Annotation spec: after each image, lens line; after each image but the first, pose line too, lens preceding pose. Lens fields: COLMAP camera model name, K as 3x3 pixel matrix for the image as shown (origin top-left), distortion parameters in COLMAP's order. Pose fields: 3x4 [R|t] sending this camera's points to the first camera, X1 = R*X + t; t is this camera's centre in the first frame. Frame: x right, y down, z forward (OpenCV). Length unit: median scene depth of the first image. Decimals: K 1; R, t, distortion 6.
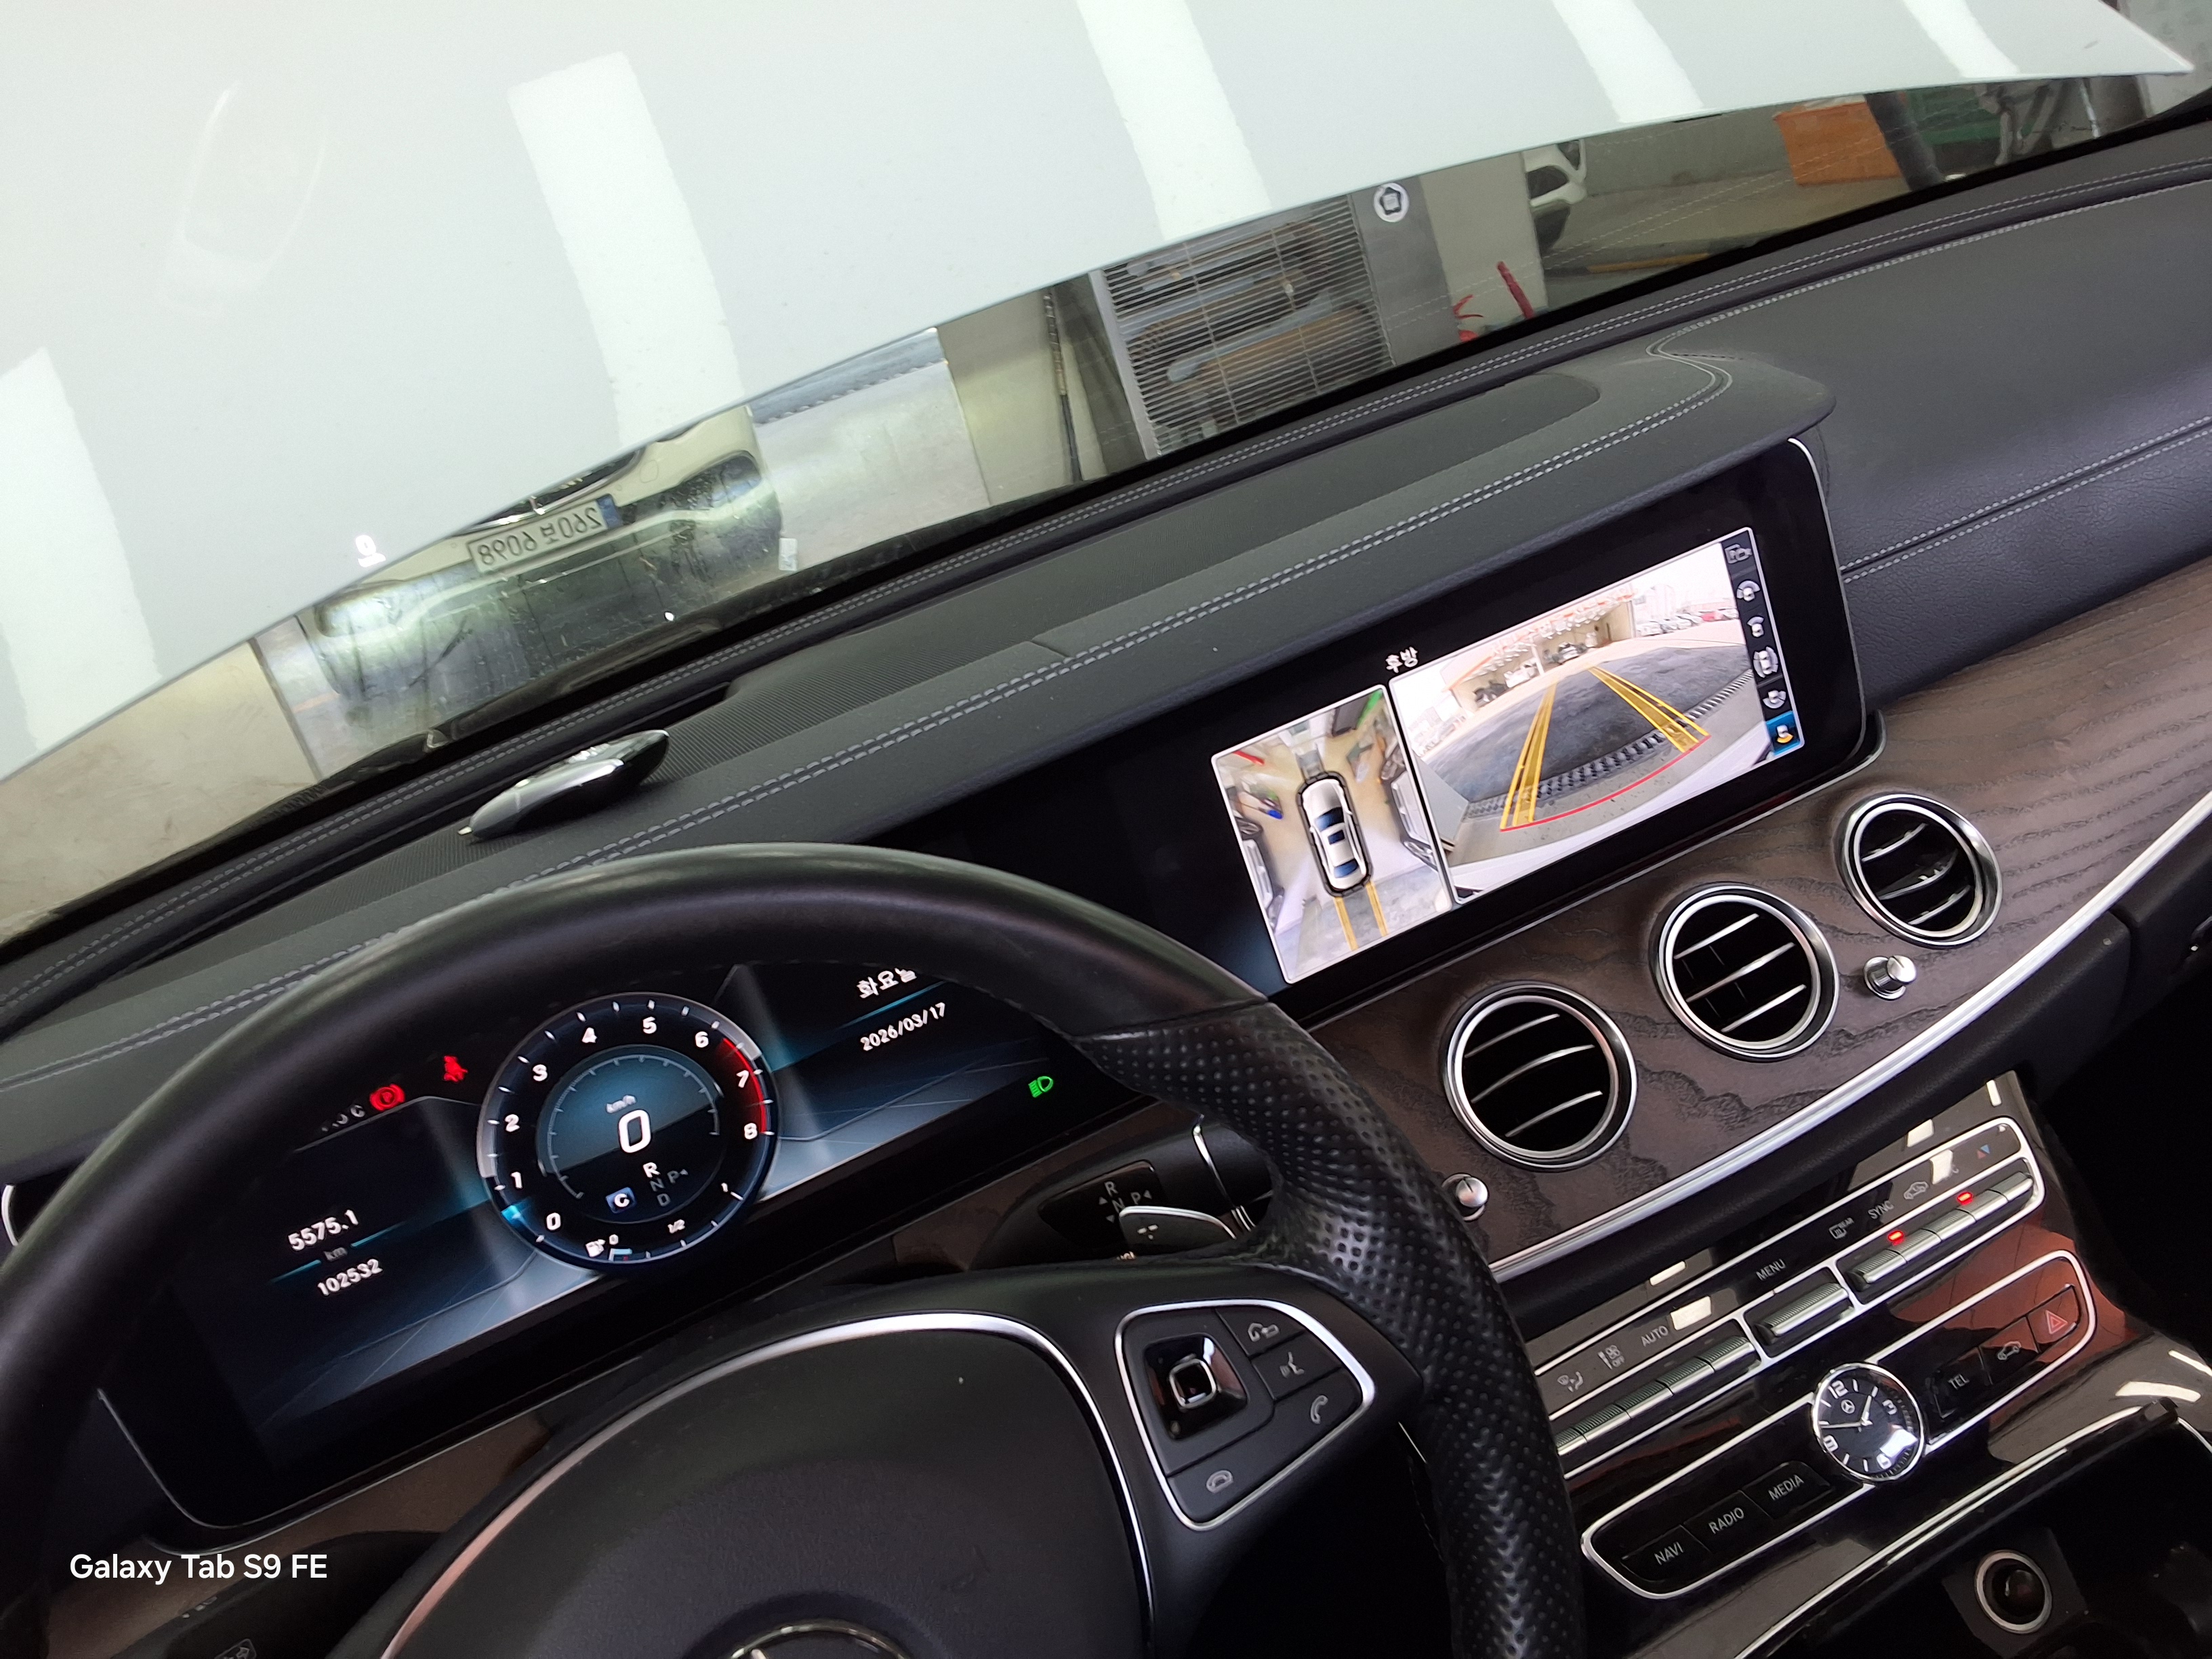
lens RADIAL K [[1748.9, 0, 1106.2], [0, 1748.9, 855.1], [0, 0, 1]] dist [0.209968, -0.429672]
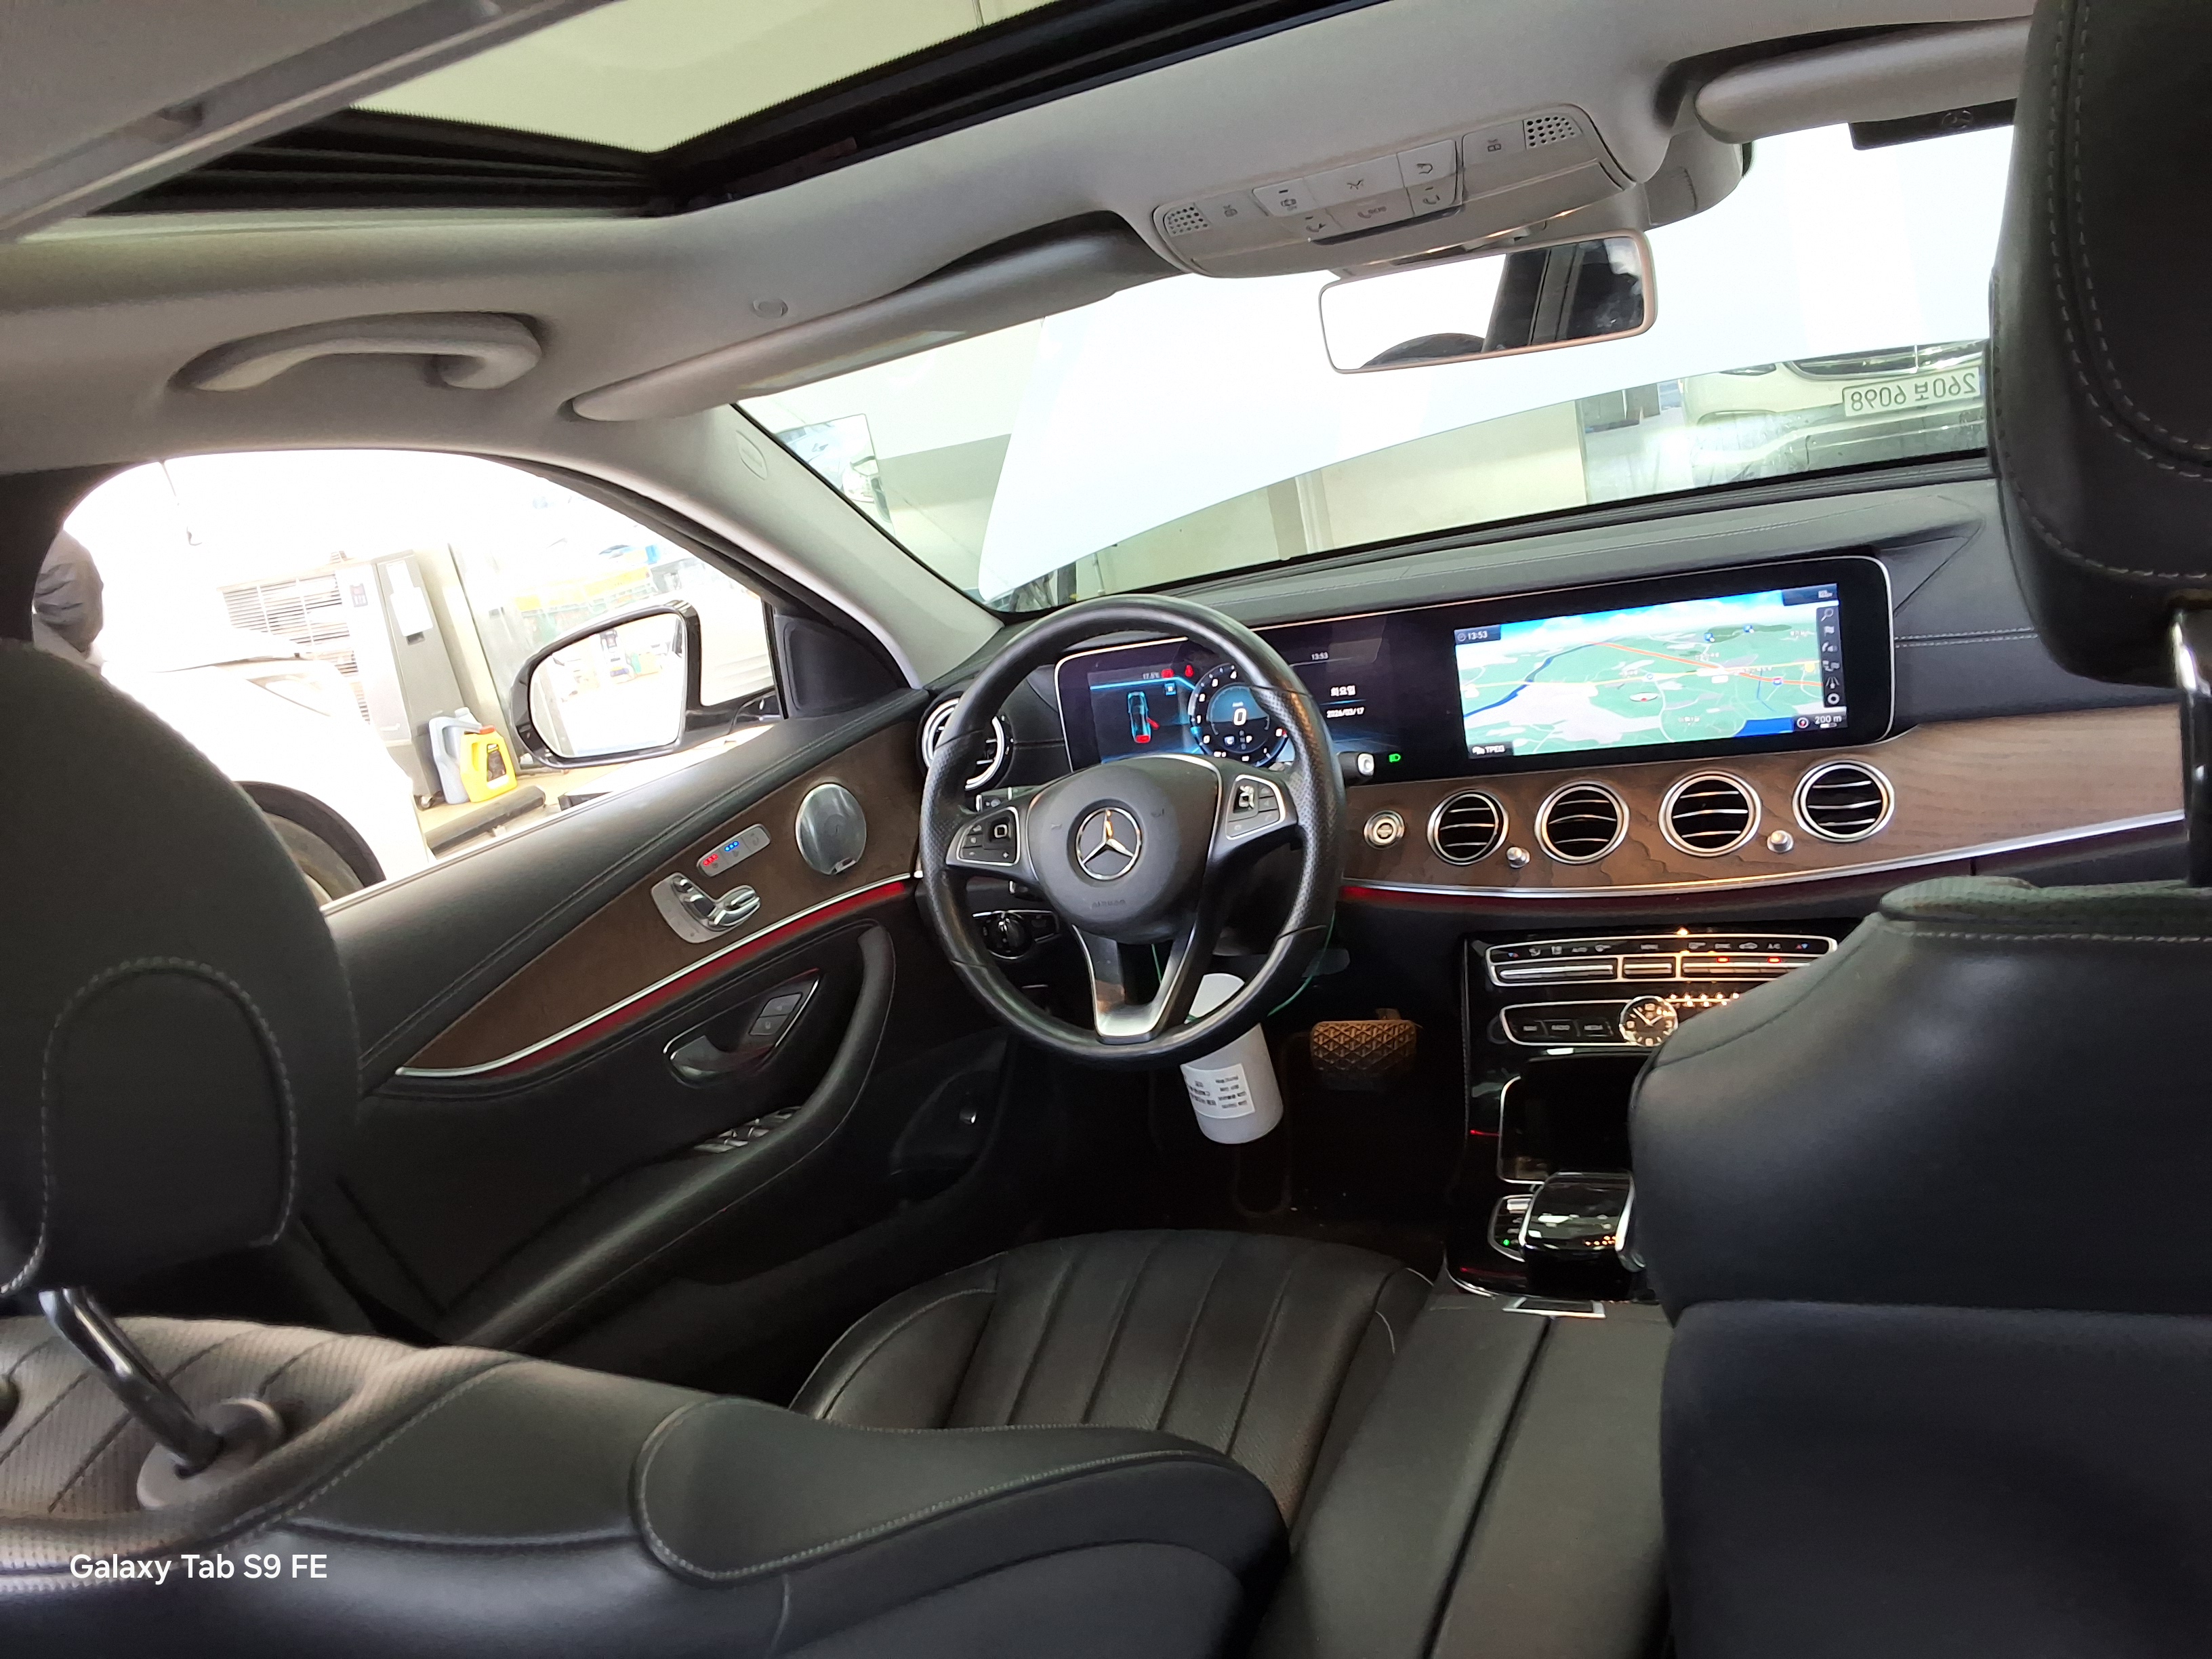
lens RADIAL K [[1807.7, 0, 1106.0], [0, 1807.7, 829.5], [0, 0, 1]] dist [-0.004021, -0.004825]
pose [[0.690661, 0.328587, -0.644218, 1.327067], [-0.268188, 0.943671, 0.193803, -0.144128], [0.671611, 0.038920, 0.739881, -1.049893]]
